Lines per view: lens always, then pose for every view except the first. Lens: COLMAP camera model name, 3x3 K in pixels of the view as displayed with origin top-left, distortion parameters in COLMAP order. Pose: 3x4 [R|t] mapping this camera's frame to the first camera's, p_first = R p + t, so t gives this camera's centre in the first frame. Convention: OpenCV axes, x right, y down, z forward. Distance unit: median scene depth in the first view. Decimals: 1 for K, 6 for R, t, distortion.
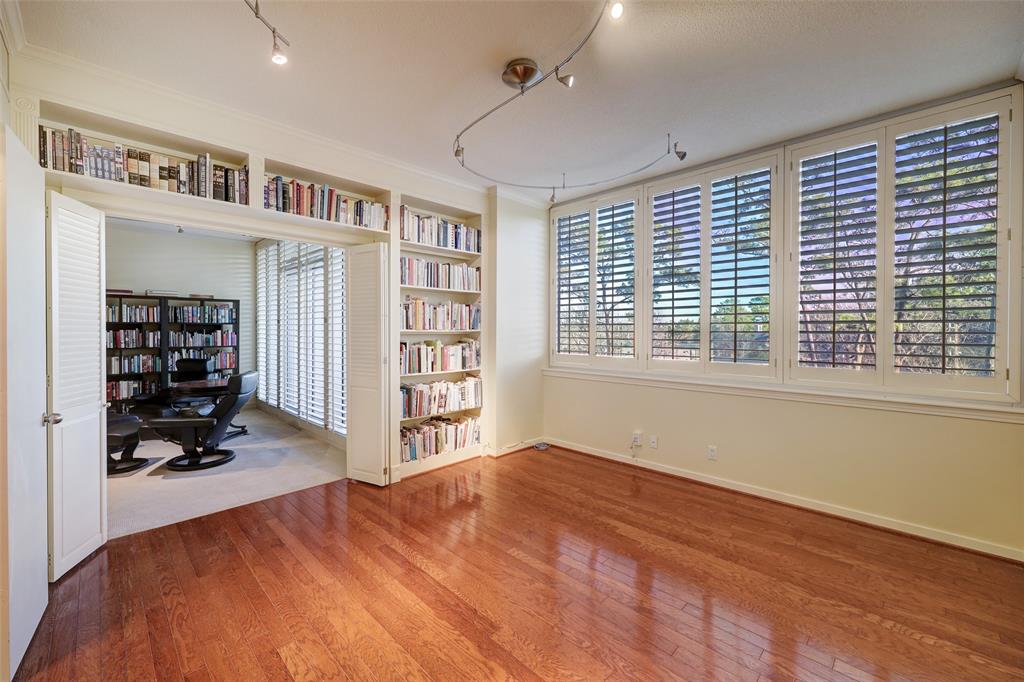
lens RADIAL K [[419.6, 0, 513.2], [0, 419.6, 334.3], [0, 0, 1]] dist [0.001160, 0.001056]
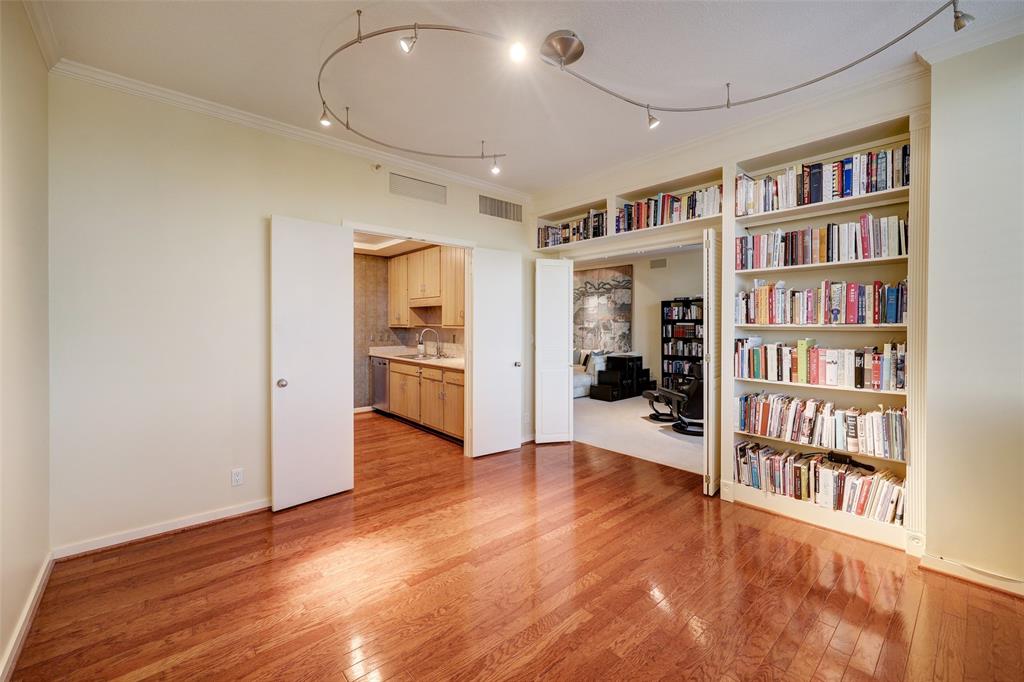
lens RADIAL K [[419.6, 0, 508.5], [0, 419.6, 326.9], [0, 0, 1]] dist [0.001160, 0.001056]
pose [[-0.079828, 0.005080, -0.996796, 0.605623], [-0.011092, 0.999921, 0.005984, -0.005022], [0.996747, 0.011534, -0.079765, 0.606480]]
